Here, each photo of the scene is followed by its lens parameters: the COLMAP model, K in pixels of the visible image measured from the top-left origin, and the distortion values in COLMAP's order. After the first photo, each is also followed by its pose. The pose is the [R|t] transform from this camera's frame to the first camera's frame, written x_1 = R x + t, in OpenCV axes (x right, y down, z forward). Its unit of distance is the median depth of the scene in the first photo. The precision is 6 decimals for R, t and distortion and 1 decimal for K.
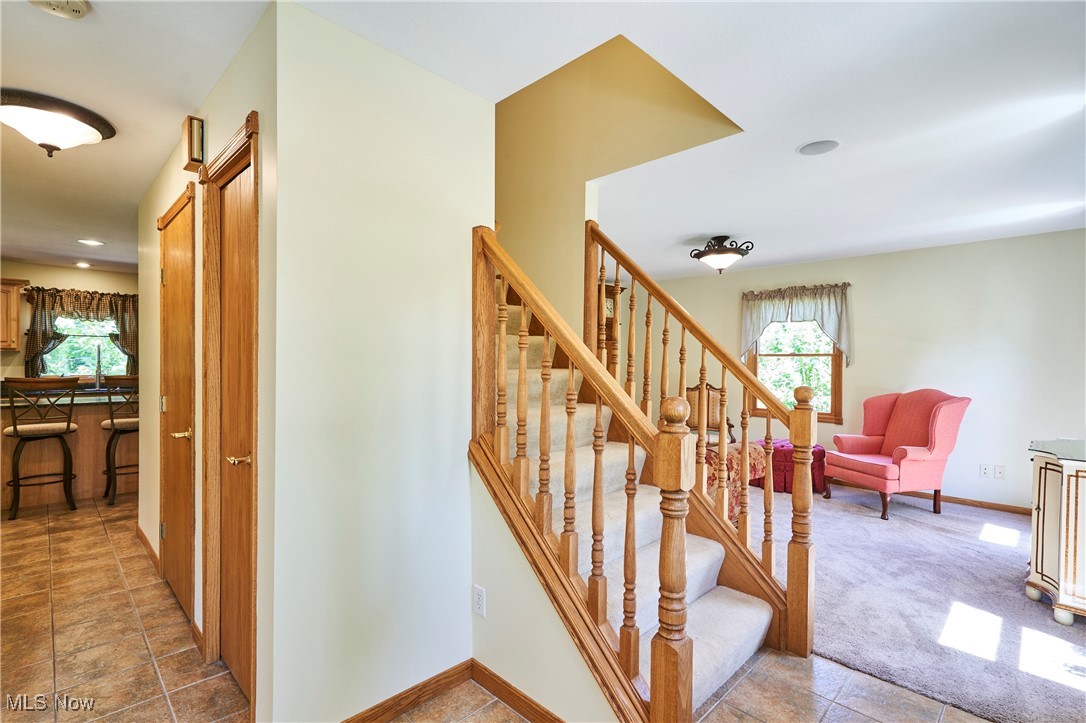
lens RADIAL K [[510.0, 0, 542.2], [0, 510.0, 366.0], [0, 0, 1]] dist [0.001259, 0.000746]
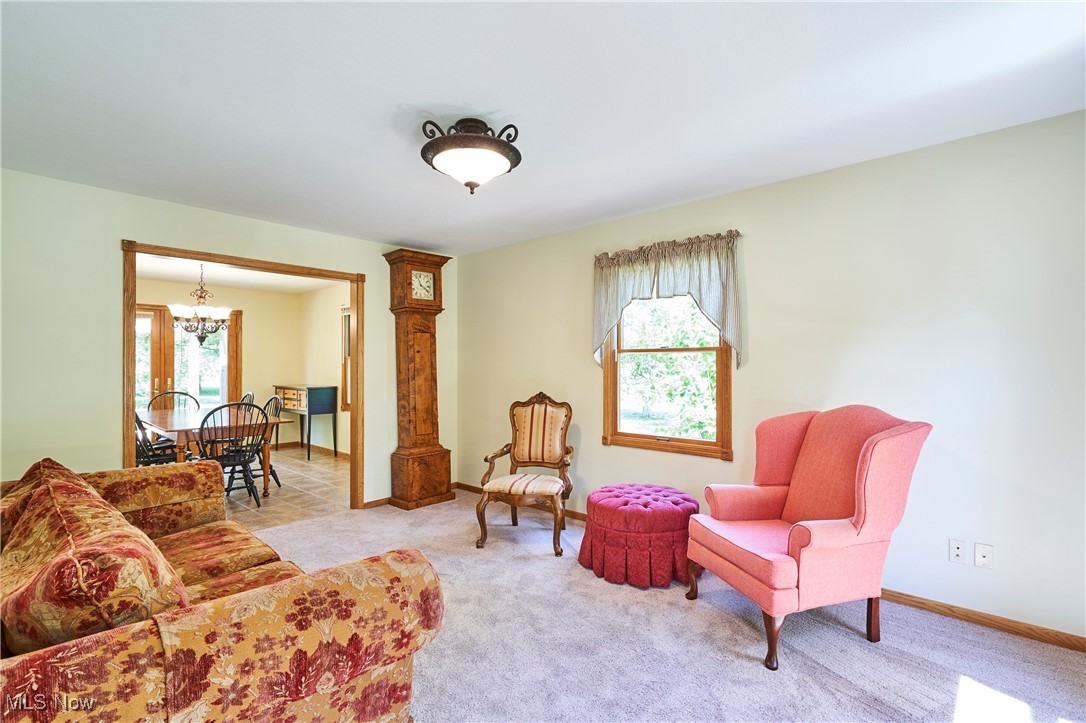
lens RADIAL K [[510.0, 0, 542.2], [0, 510.0, 366.0], [0, 0, 1]] dist [0.001259, 0.000746]
pose [[0.998905, -0.006678, 0.046300, 0.336477], [0.007139, 0.999926, -0.009805, 0.003610], [-0.046231, 0.010125, 0.998879, 0.398988]]
